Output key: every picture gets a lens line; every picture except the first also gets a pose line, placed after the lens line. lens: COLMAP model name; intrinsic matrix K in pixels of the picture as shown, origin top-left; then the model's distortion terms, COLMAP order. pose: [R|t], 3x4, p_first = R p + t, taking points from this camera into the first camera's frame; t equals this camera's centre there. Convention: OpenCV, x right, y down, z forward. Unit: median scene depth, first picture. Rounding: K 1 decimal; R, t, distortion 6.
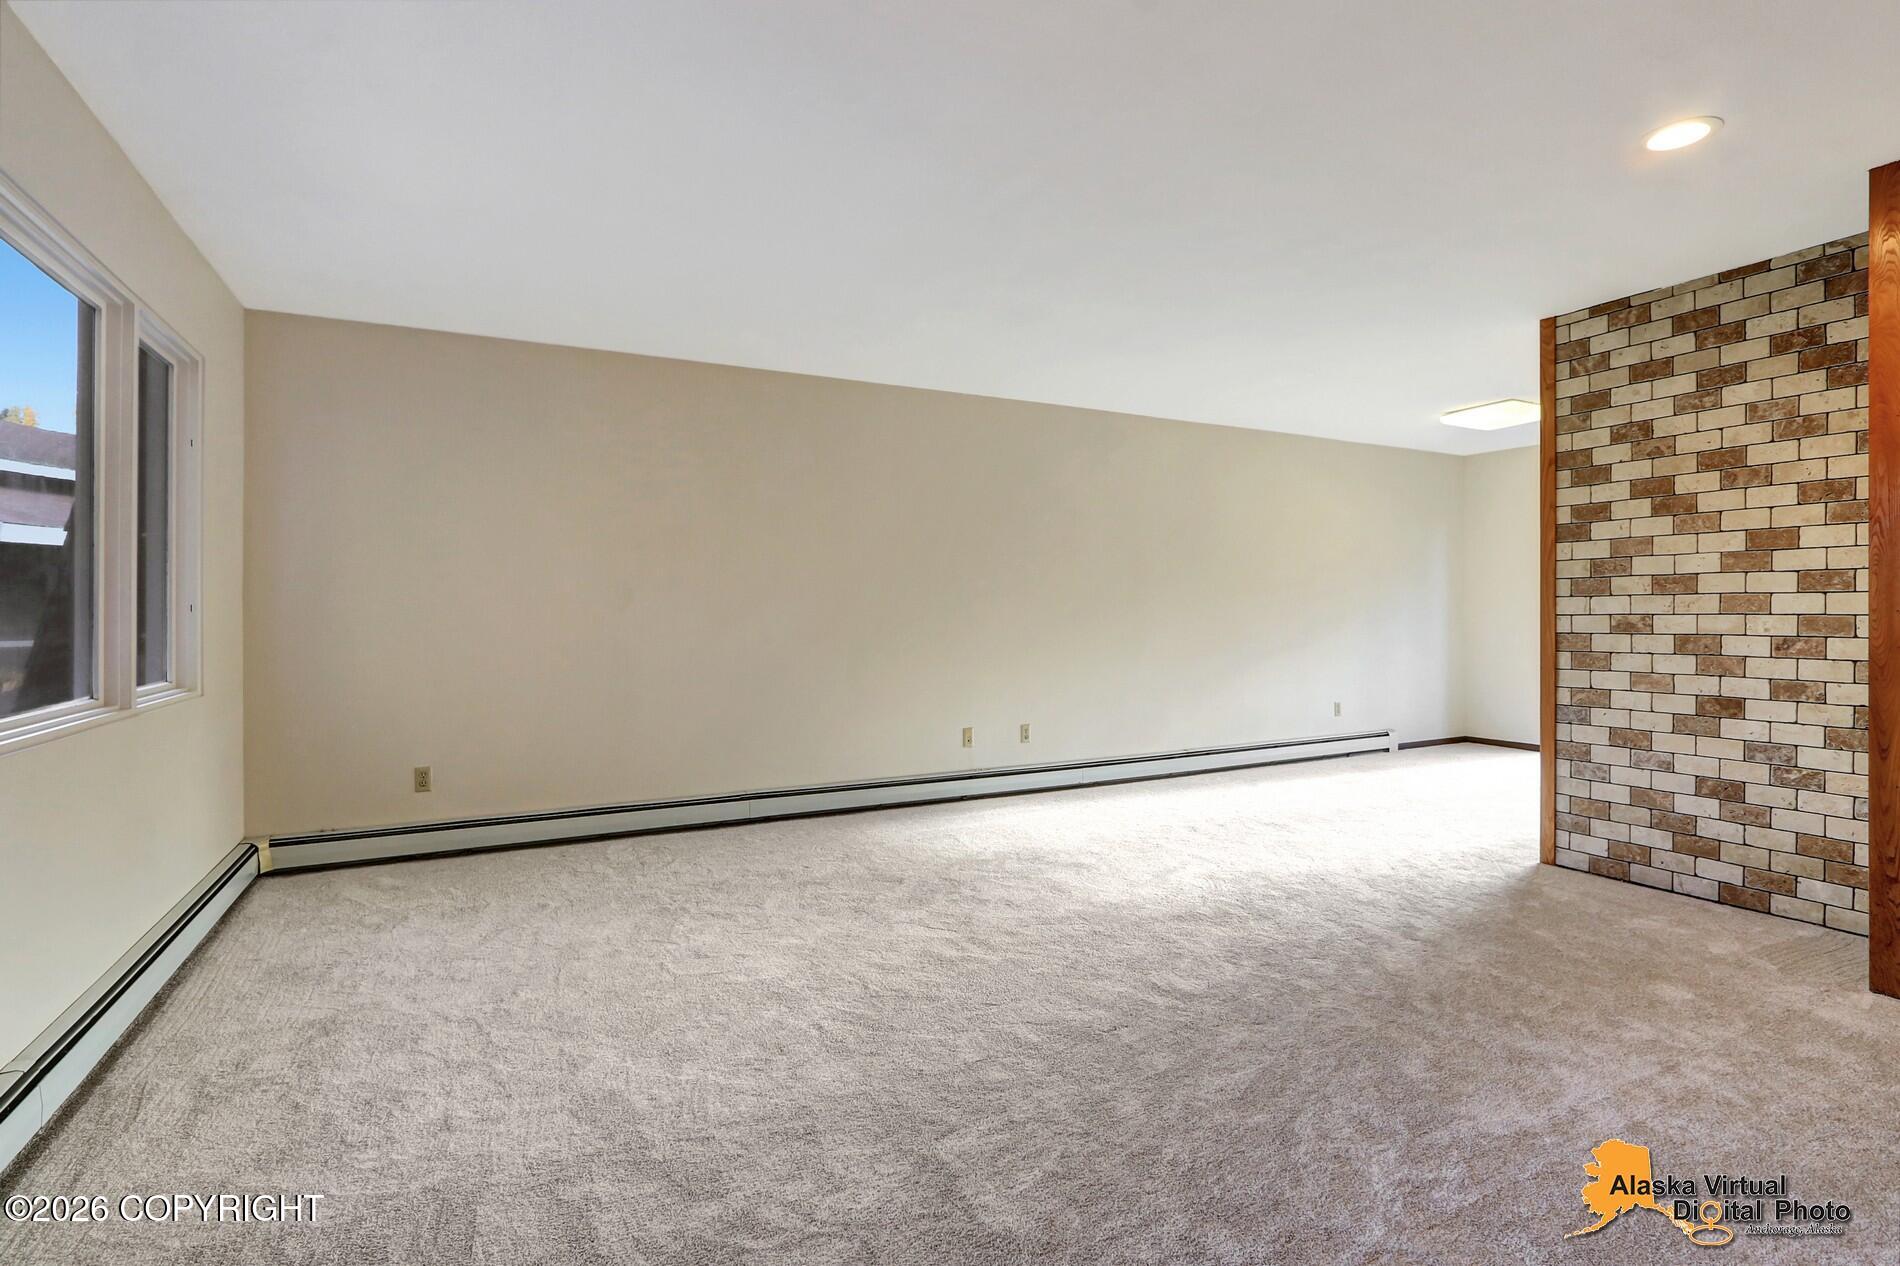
lens RADIAL K [[907.0, 0, 952.7], [0, 907.0, 613.8], [0, 0, 1]] dist [-0.015144, 0.001725]
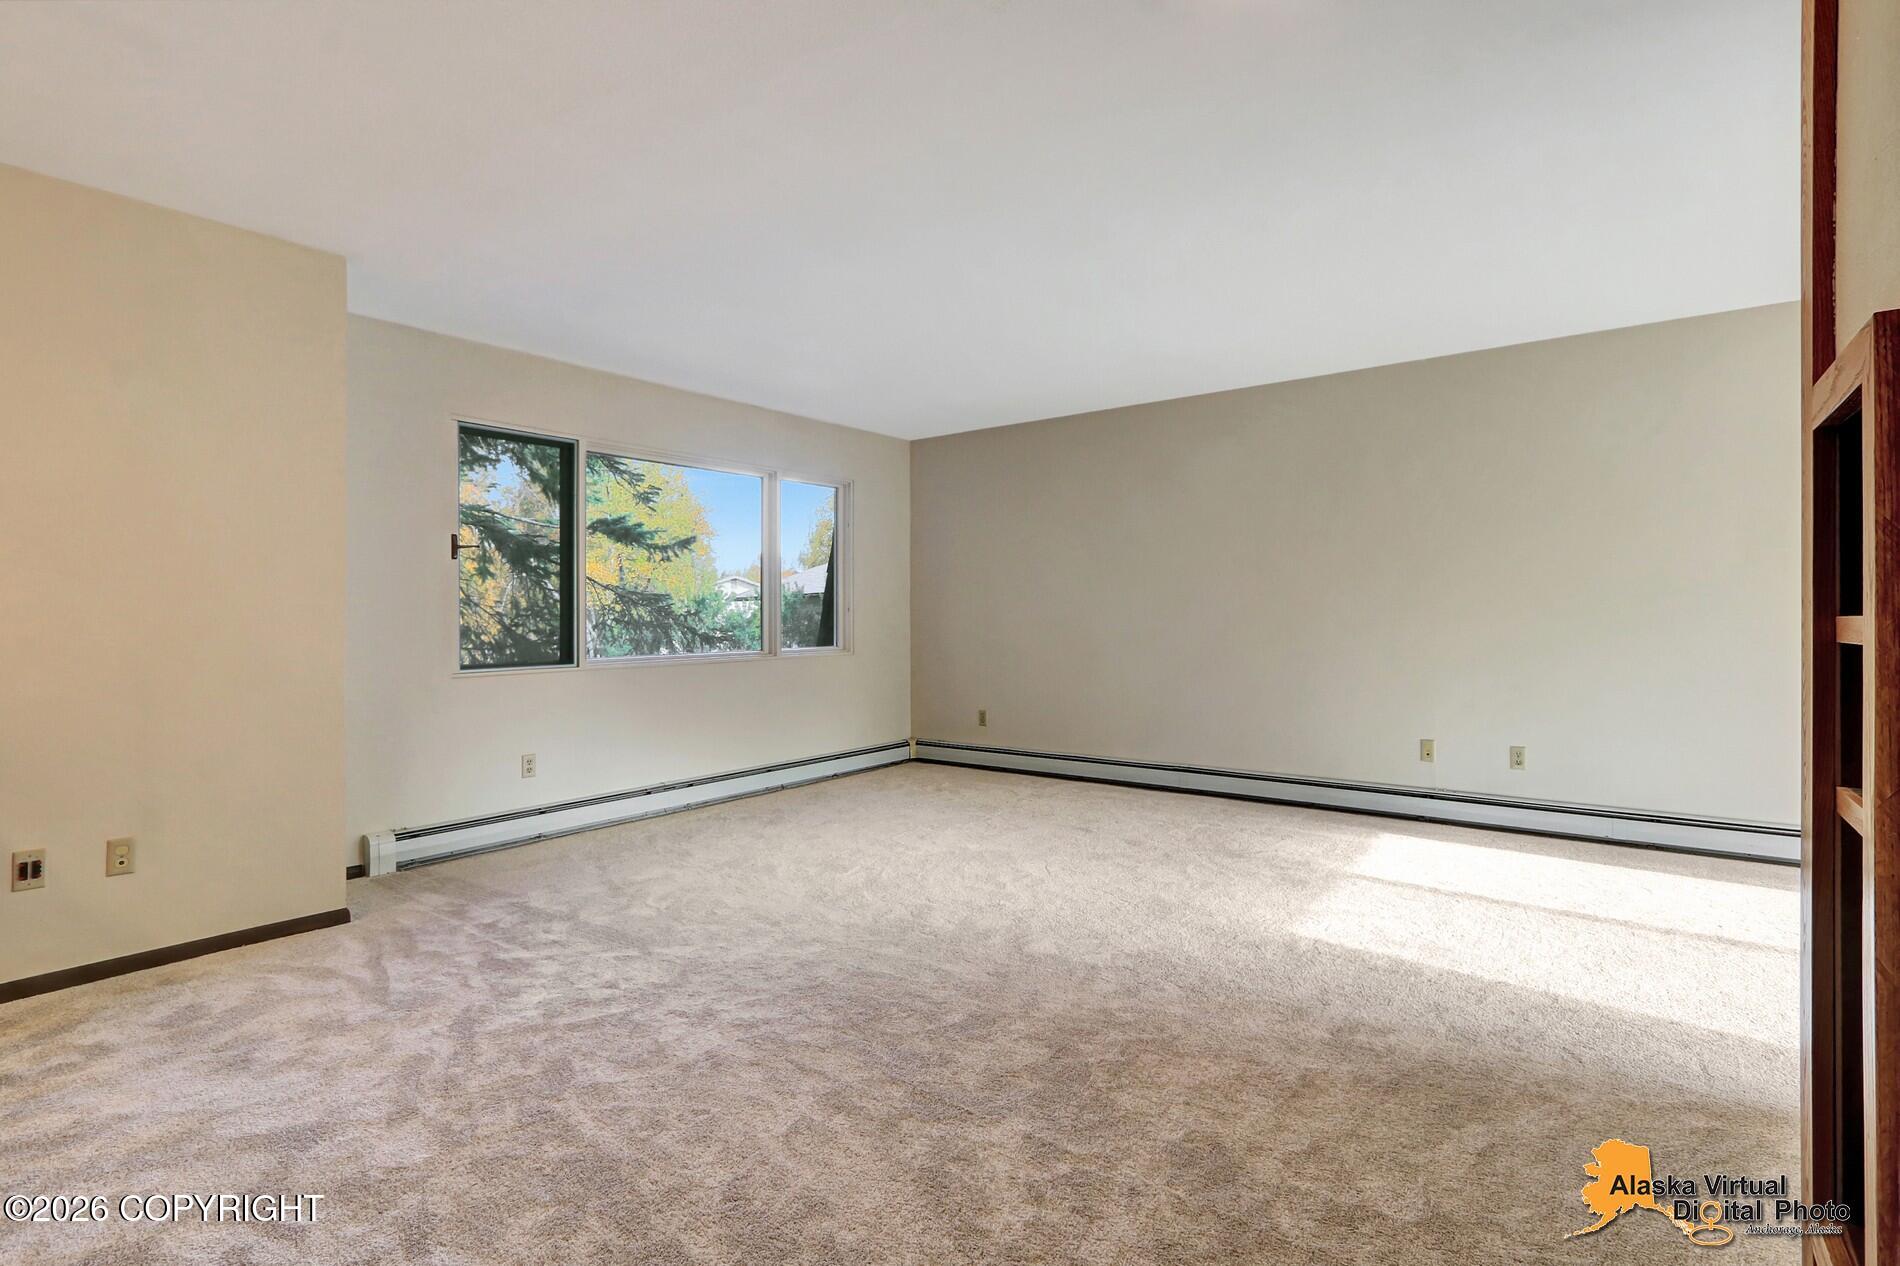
lens RADIAL K [[907.0, 0, 952.7], [0, 907.0, 613.8], [0, 0, 1]] dist [-0.015144, 0.001725]
pose [[0.417446, -0.000300, -0.908702, 0.994236], [0.010299, 0.999937, 0.004401, -0.007554], [0.908643, -0.011196, 0.417423, 0.349796]]
